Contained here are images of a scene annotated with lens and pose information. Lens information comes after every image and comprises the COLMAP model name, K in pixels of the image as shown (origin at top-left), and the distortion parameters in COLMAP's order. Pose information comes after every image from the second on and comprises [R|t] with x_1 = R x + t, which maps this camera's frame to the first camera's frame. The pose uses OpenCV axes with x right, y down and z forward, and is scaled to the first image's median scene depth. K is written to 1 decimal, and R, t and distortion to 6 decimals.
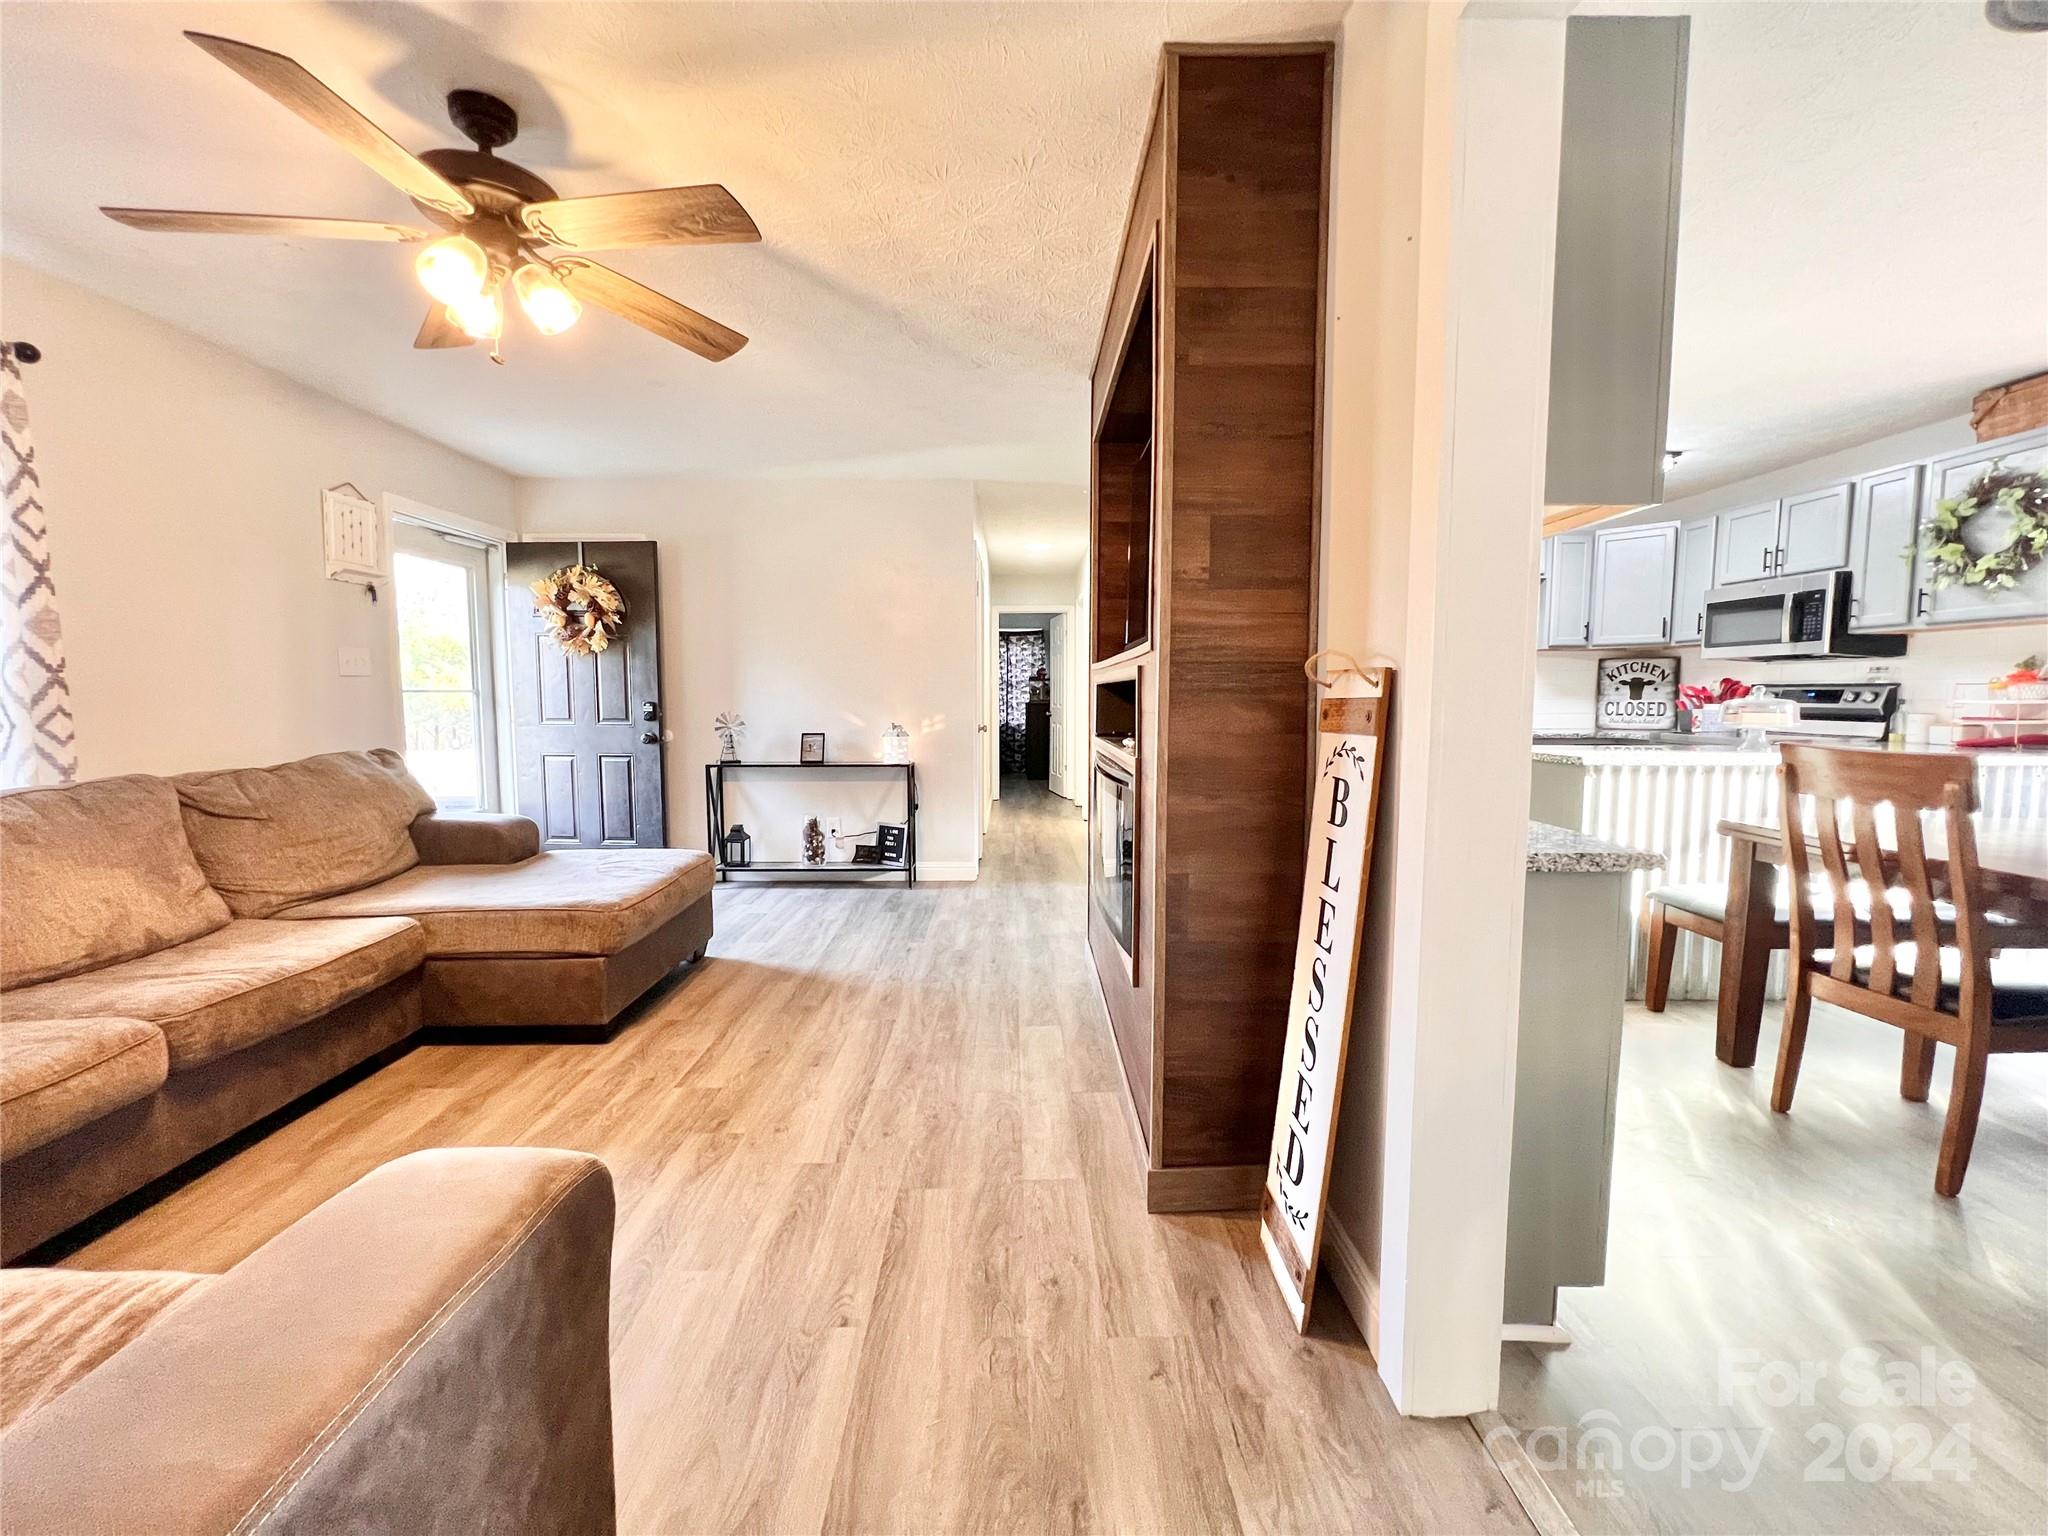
lens RADIAL K [[819.9, 0, 1019.6], [0, 819.9, 761.8], [0, 0, 1]] dist [-0.000362, 0.000257]
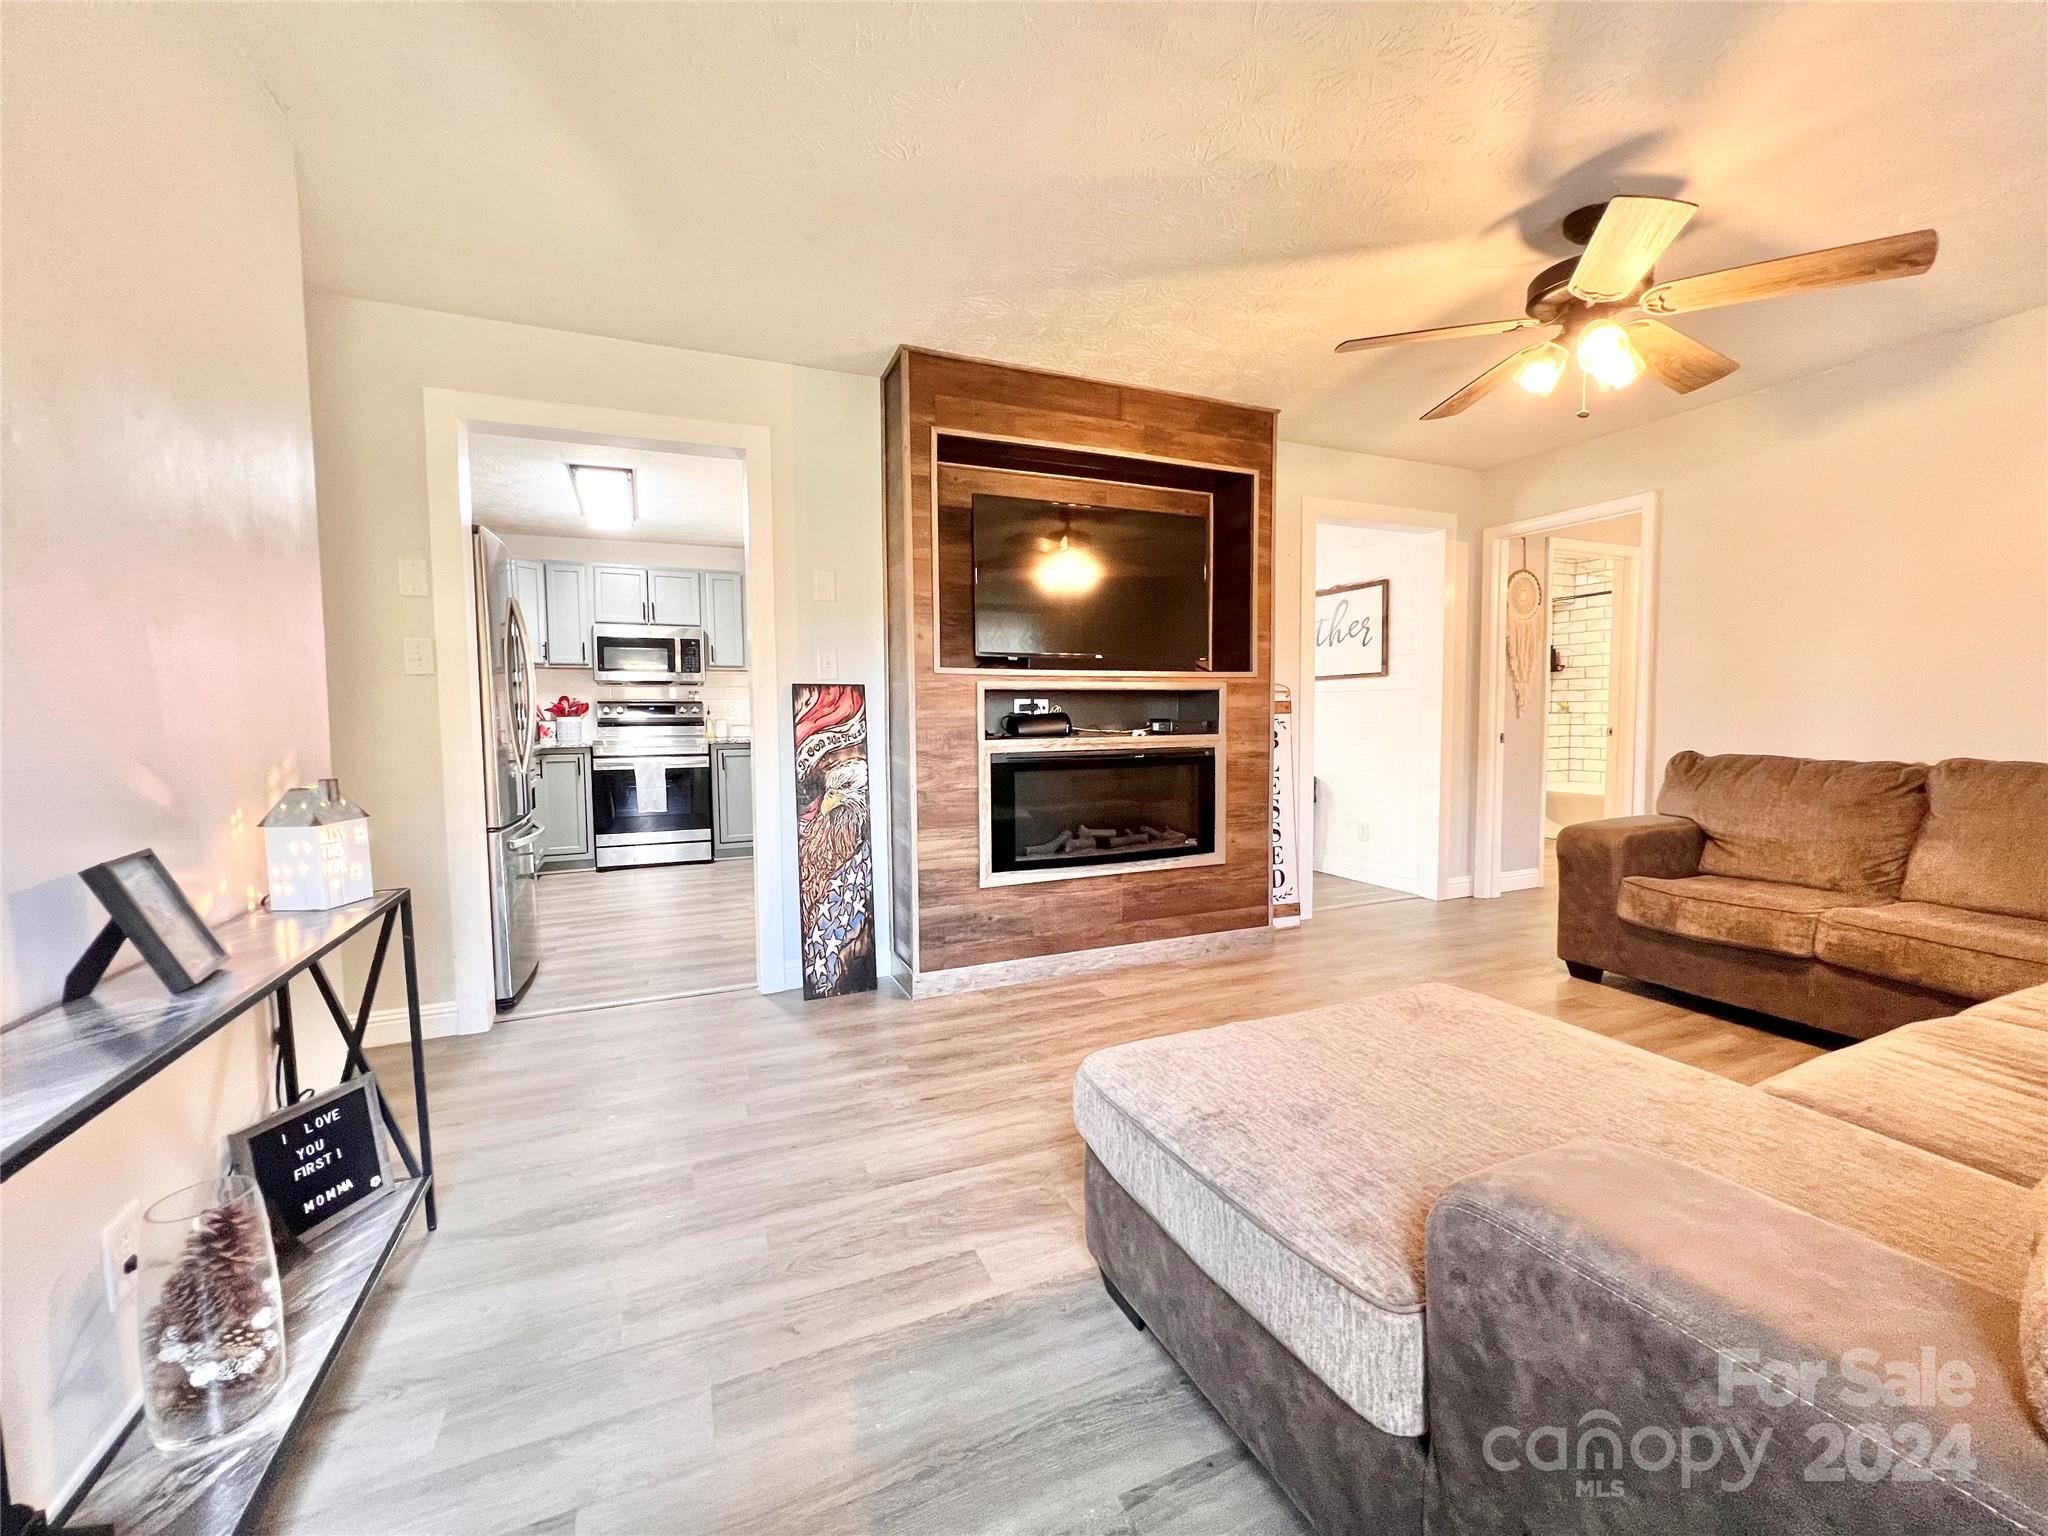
lens RADIAL K [[830.8, 0, 1021.5], [0, 830.8, 759.7], [0, 0, 1]] dist [-0.002384, -0.000265]
pose [[-0.391449, -0.049434, 0.918871, -0.691560], [0.085575, 0.992273, 0.089839, -0.075888], [-0.916212, 0.113800, -0.384194, 1.078530]]
